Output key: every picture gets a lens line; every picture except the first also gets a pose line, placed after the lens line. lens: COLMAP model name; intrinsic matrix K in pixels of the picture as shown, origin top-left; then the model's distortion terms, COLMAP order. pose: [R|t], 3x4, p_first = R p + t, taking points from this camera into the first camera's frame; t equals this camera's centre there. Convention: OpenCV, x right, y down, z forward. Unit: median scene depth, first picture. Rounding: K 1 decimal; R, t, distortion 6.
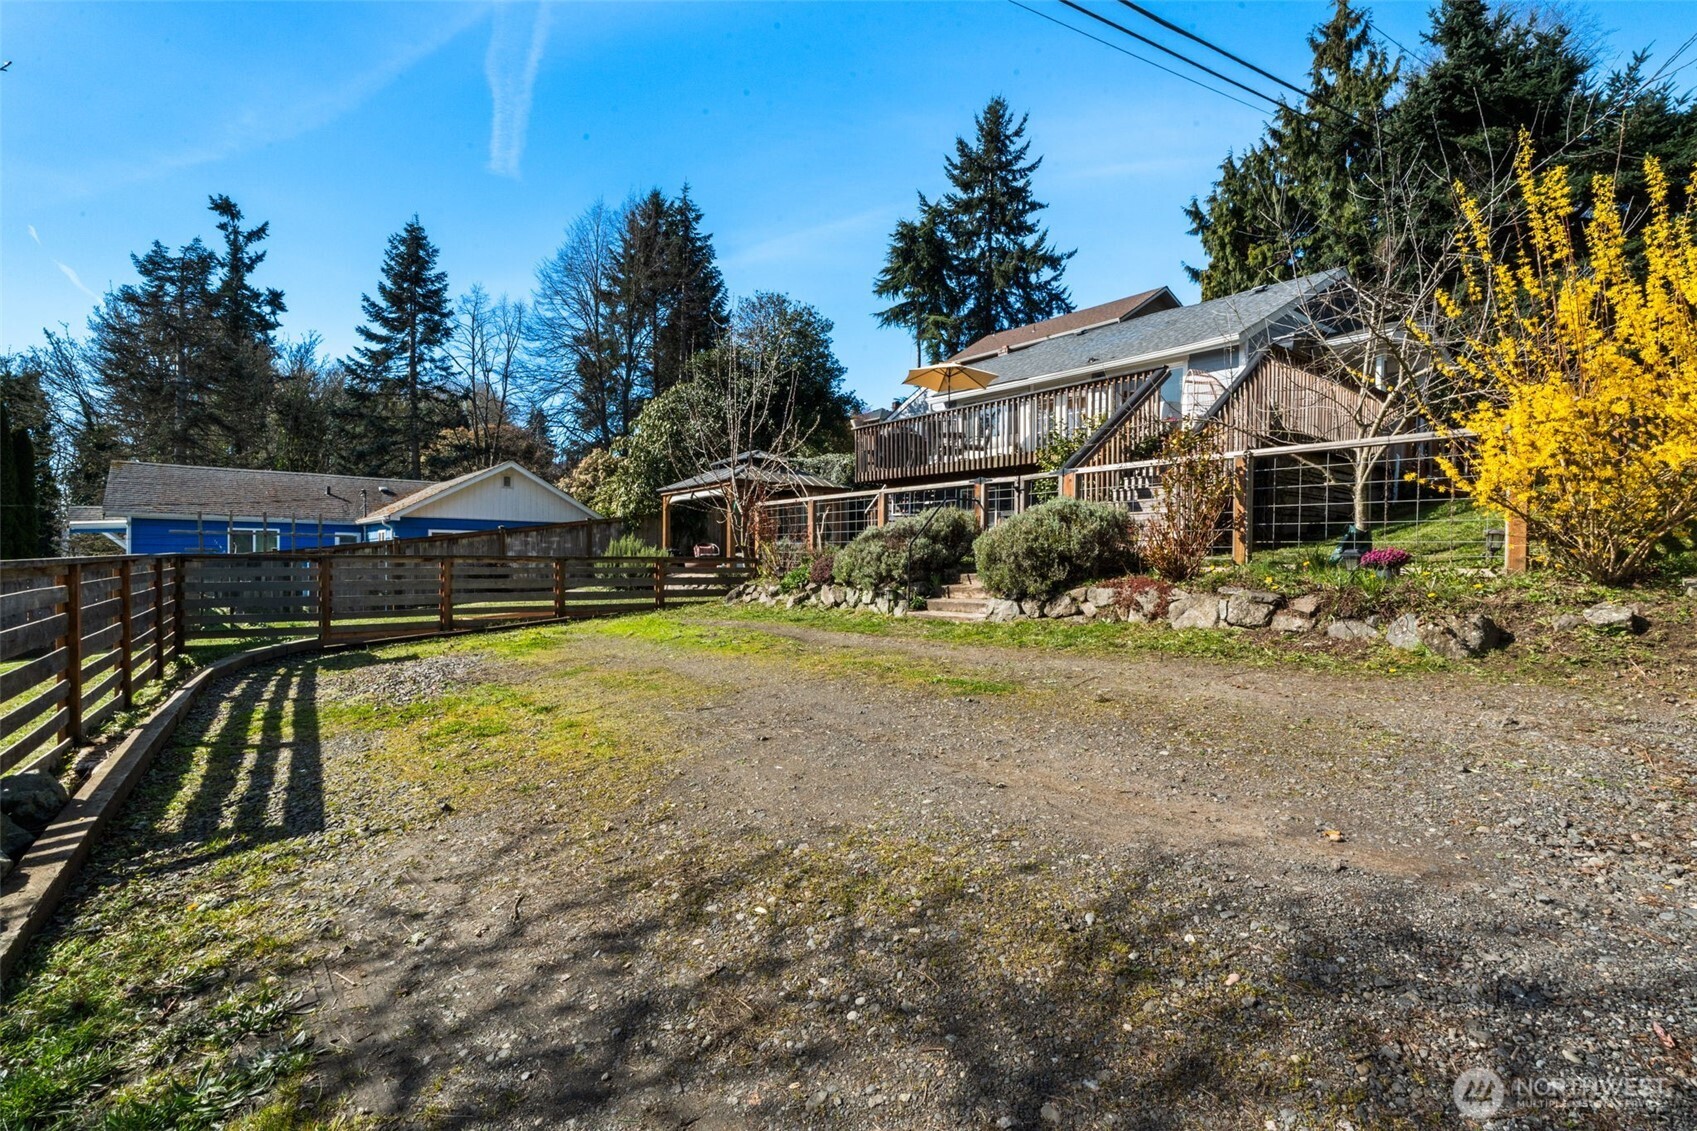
lens RADIAL K [[816.9, 0, 841.3], [0, 816.9, 524.3], [0, 0, 1]] dist [-0.003211, -0.000234]
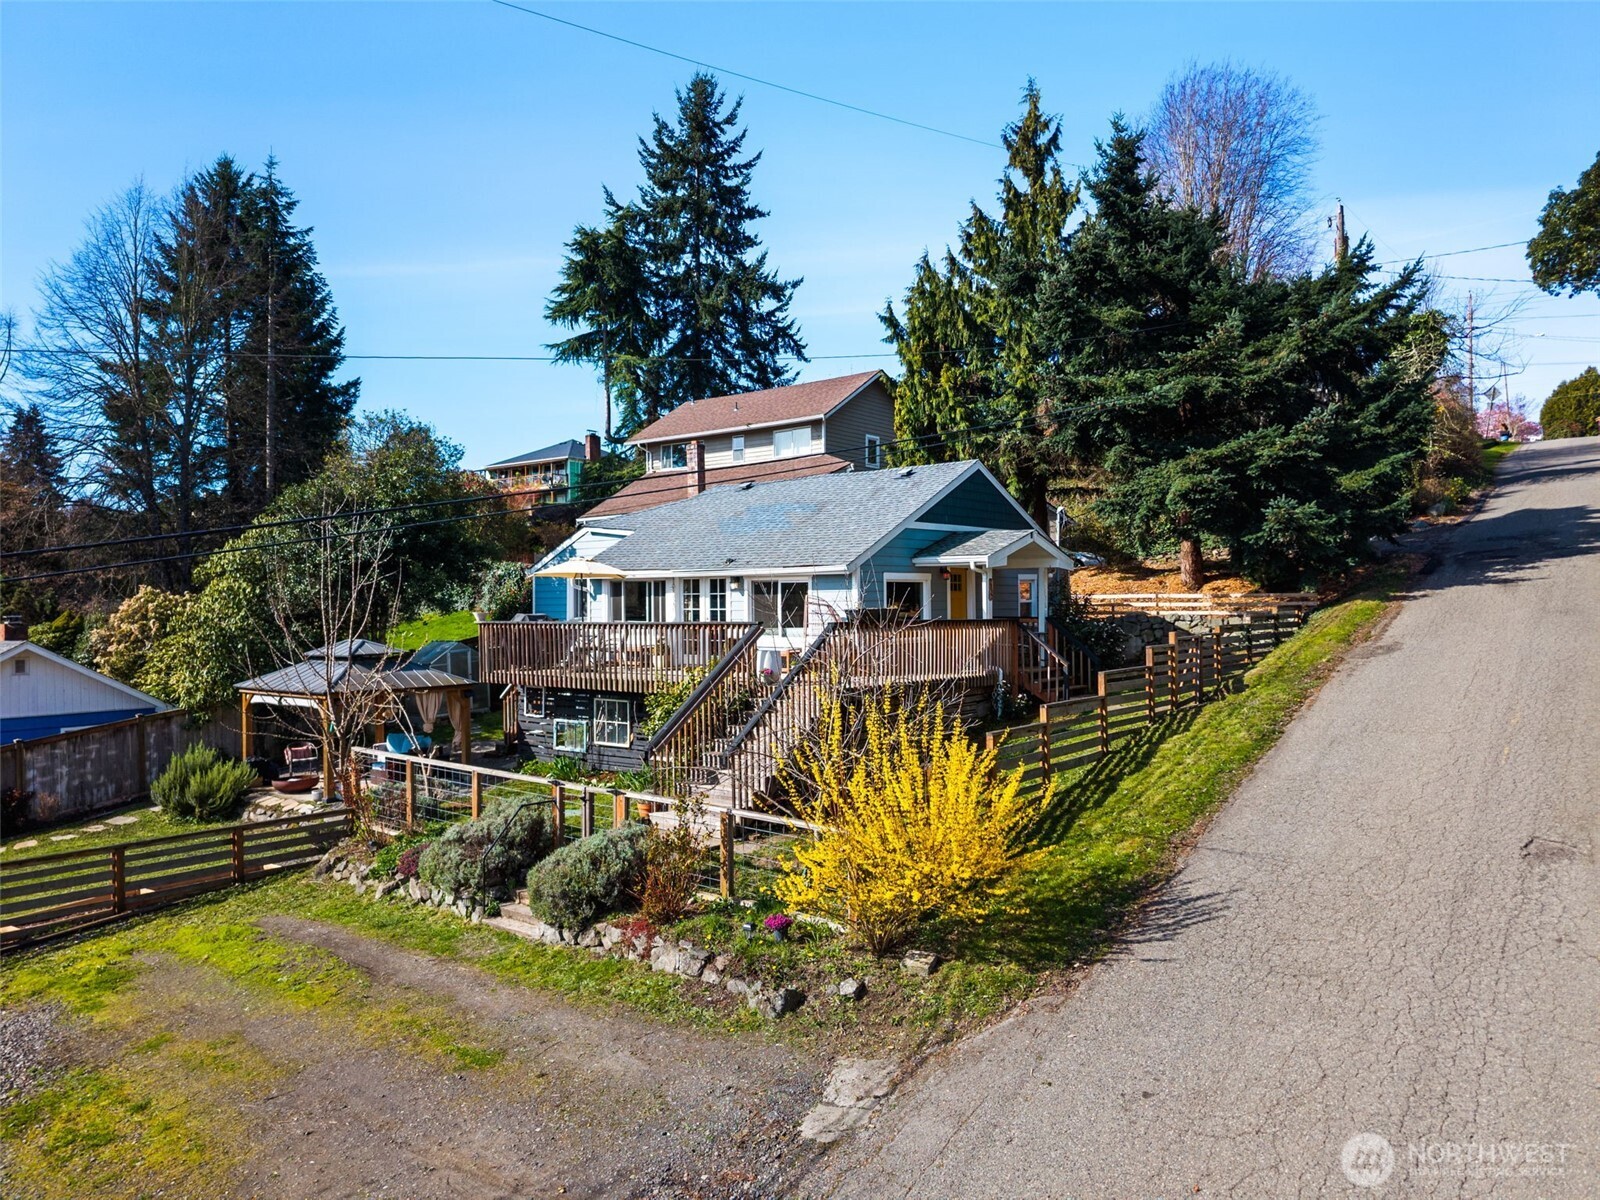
lens RADIAL K [[1156.3, 0, 801.1], [0, 1156.3, 561.2], [0, 0, 1]] dist [0.004962, -0.000122]
pose [[0.973109, -0.018498, 0.229603, 0.021693], [0.020563, 0.999767, -0.006603, -0.051287], [-0.229427, 0.011146, 0.973262, -0.088876]]
